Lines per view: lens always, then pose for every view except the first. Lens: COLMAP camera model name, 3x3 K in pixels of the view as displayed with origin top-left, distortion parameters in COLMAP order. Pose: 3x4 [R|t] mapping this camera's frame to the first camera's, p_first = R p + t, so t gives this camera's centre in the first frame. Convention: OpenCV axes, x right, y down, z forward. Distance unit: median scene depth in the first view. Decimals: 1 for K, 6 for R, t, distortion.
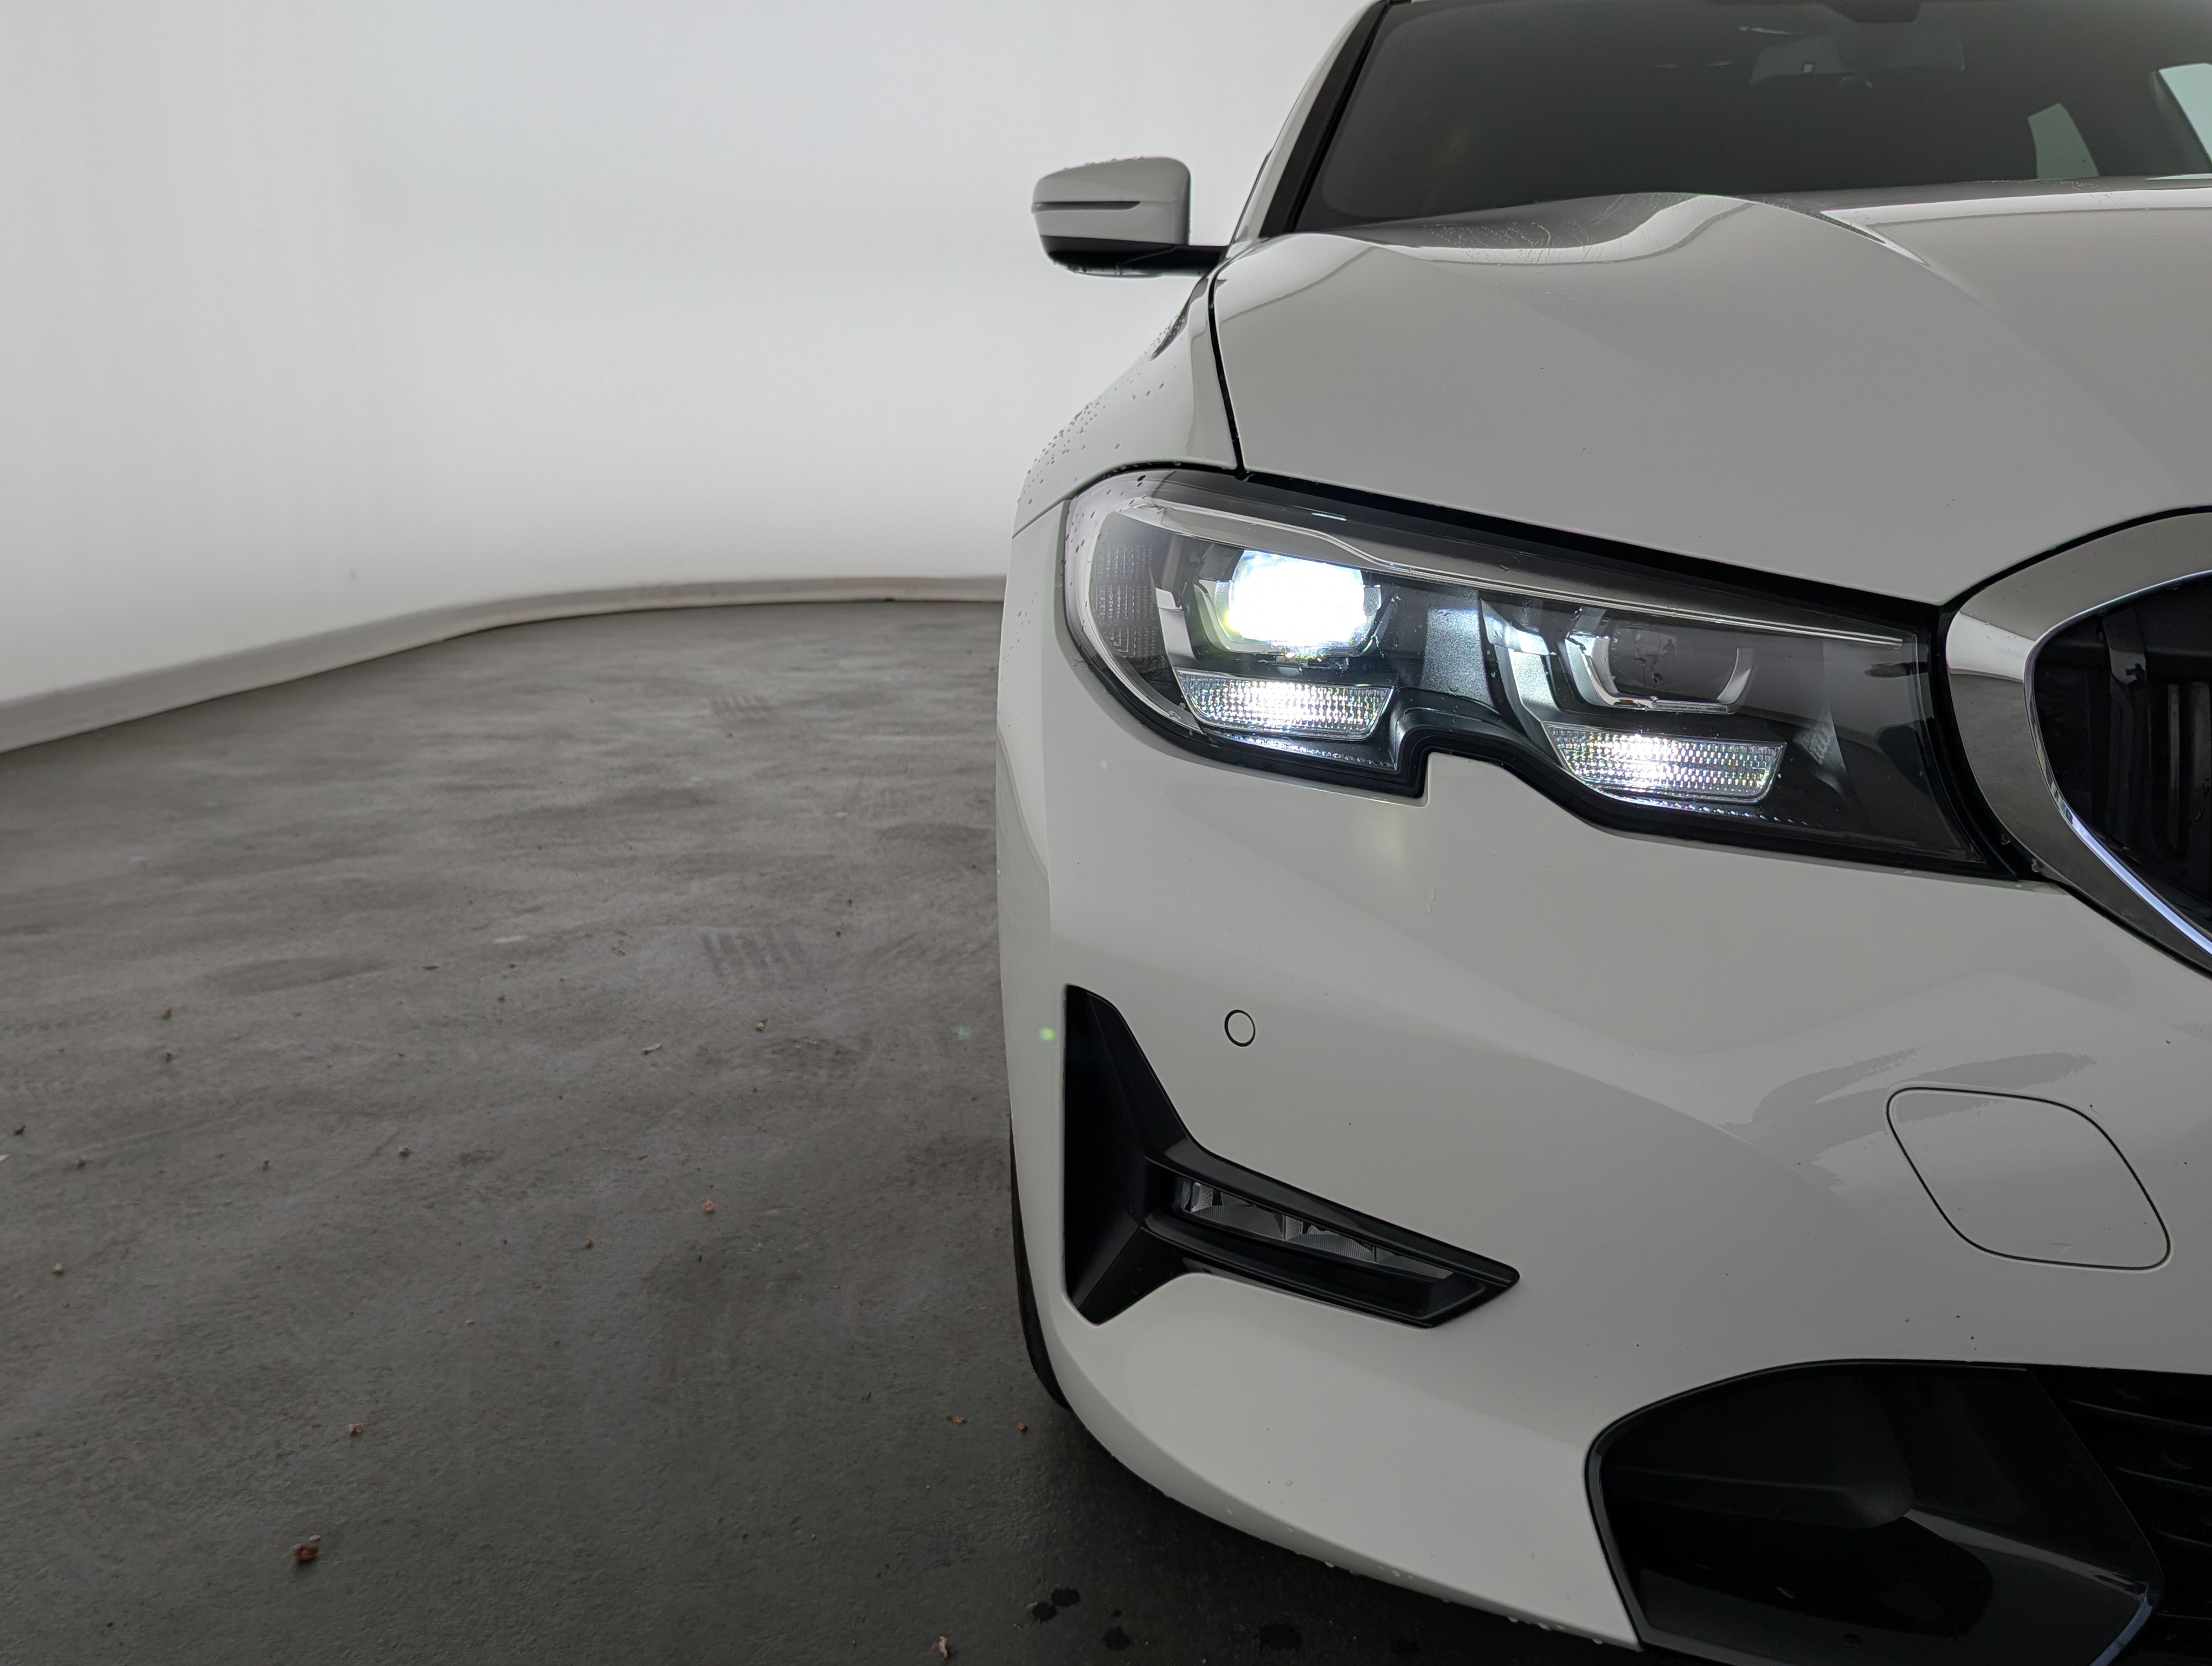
lens RADIAL K [[2064.5, 0, 1091.9], [0, 2064.5, 849.3], [0, 0, 1]] dist [-0.050944, 0.000000]
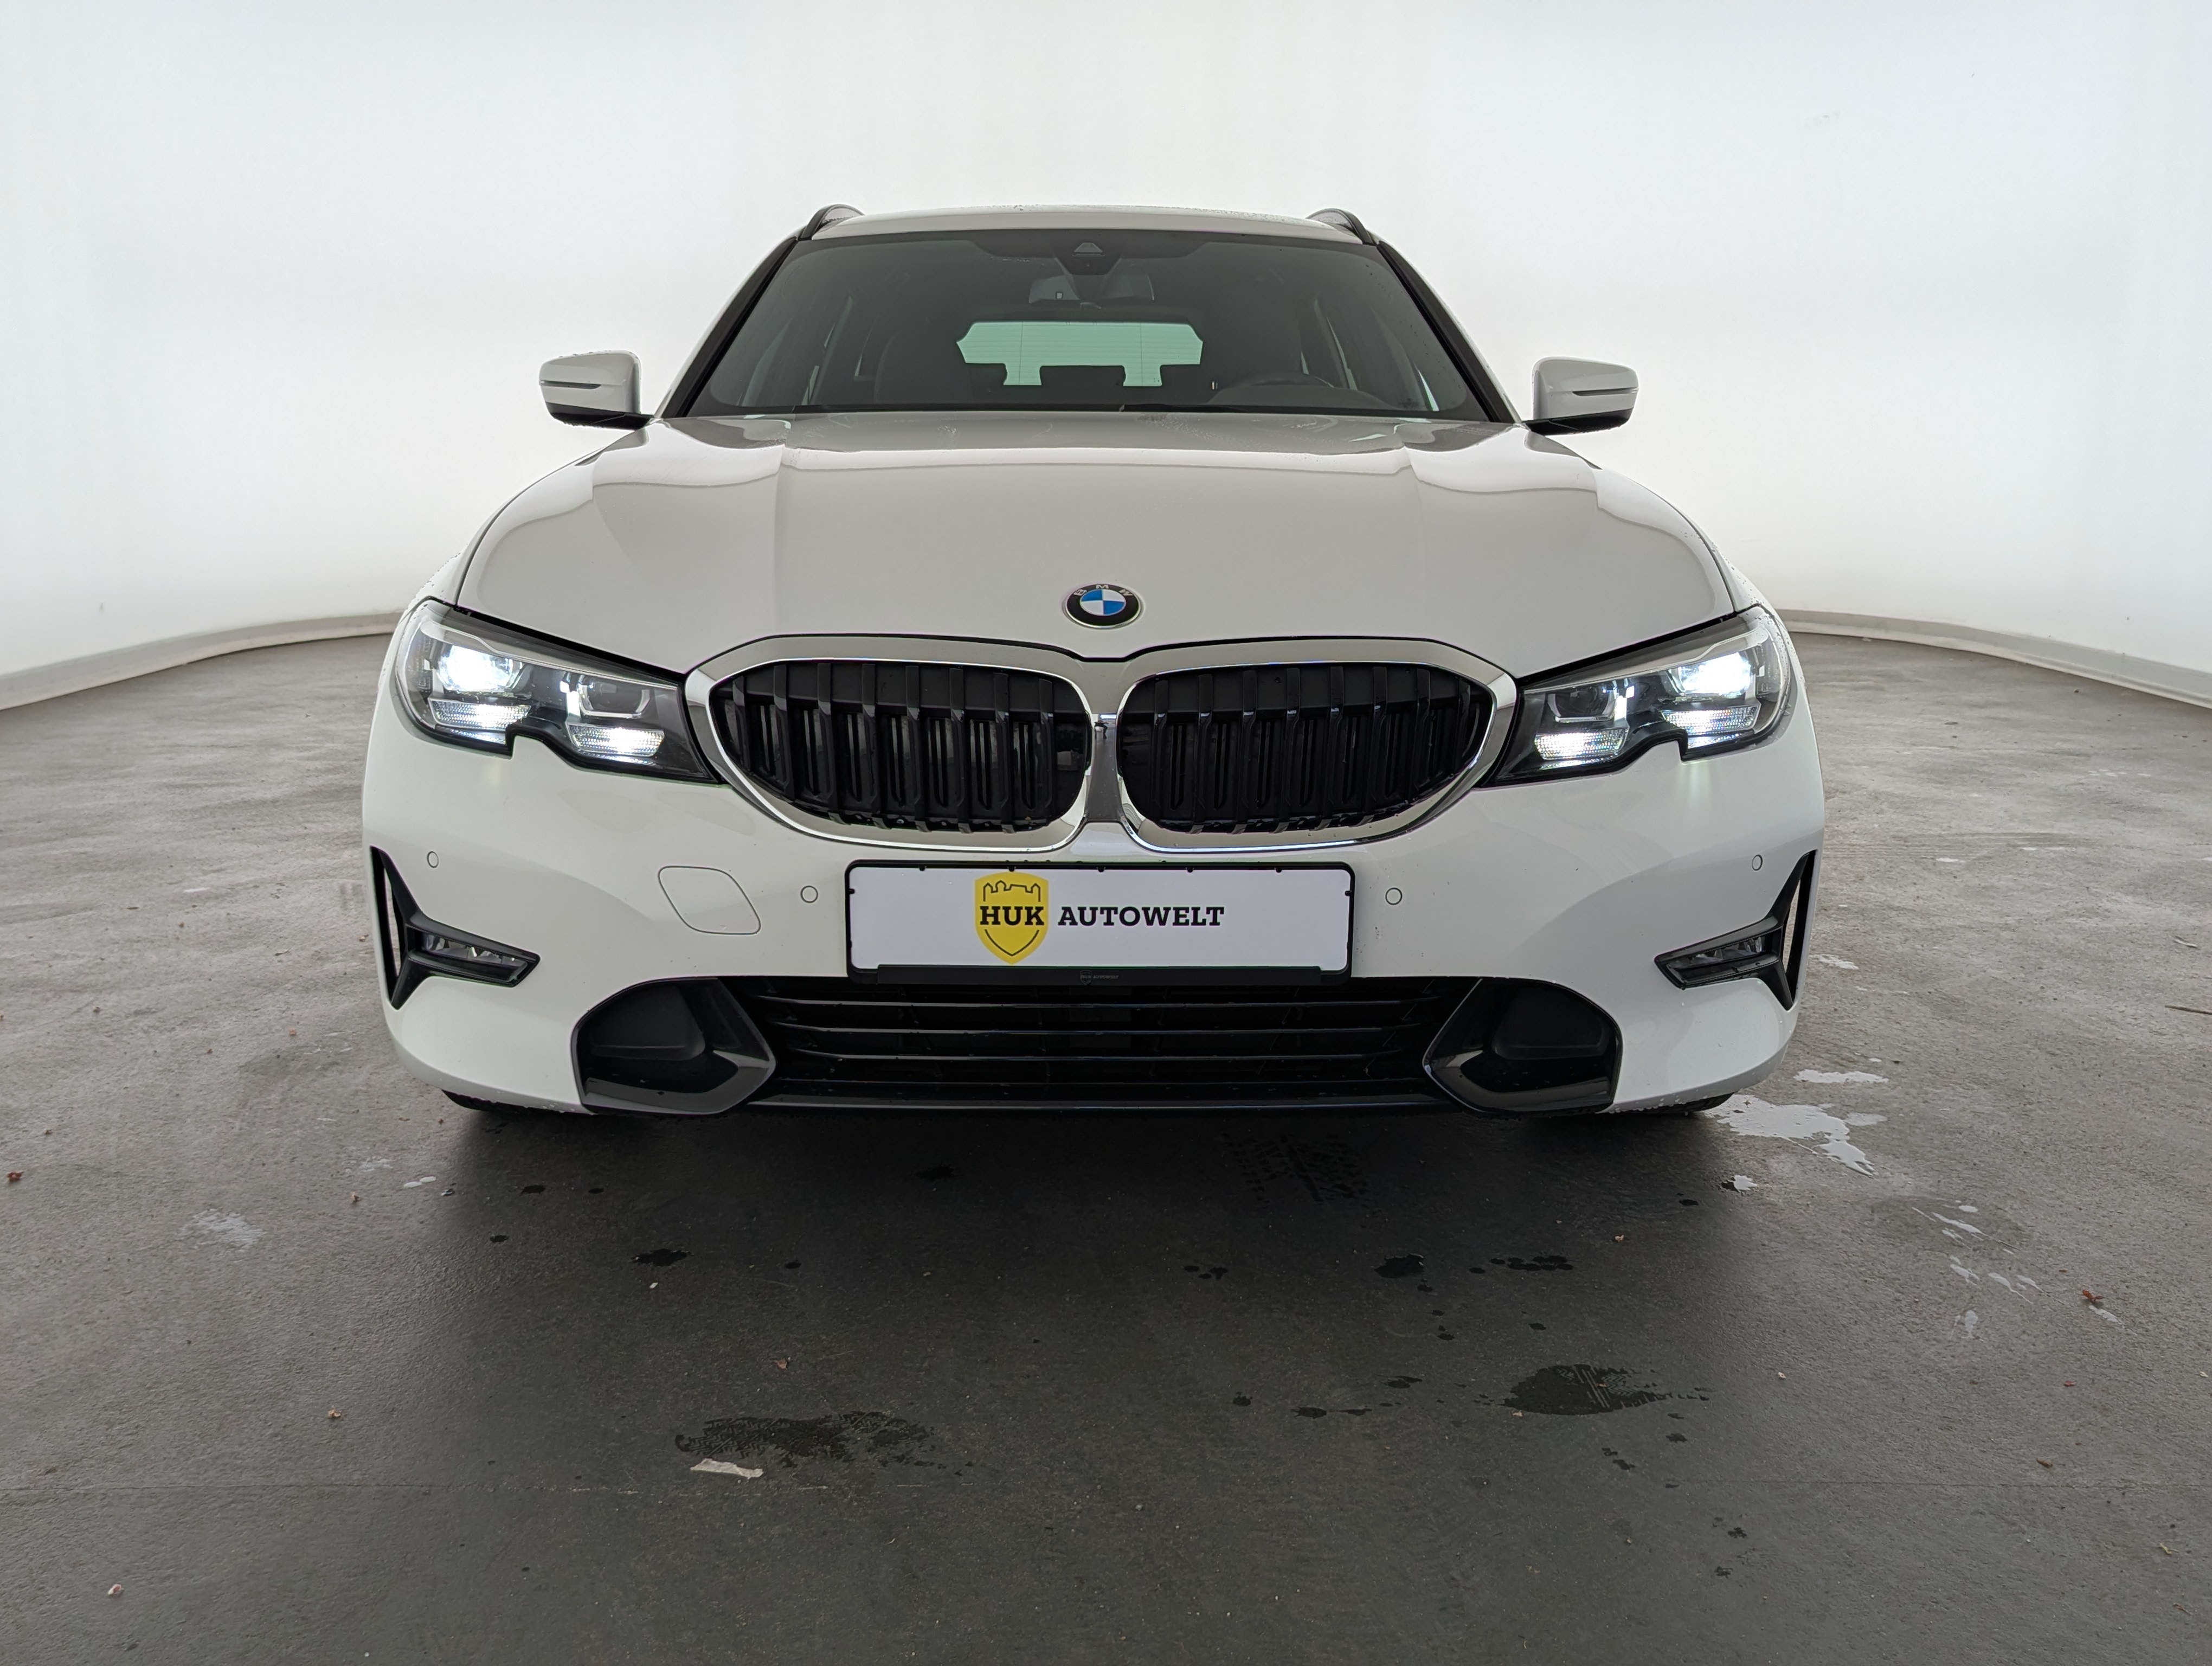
lens RADIAL K [[1913.9, 0, 1108.5], [0, 1913.9, 845.3], [0, 0, 1]] dist [-0.039767, -0.018813]
pose [[0.990925, -0.014643, 0.133613, 0.278890], [0.014944, 0.999888, -0.001251, 0.045103], [-0.133580, 0.003236, 0.991033, -0.615311]]
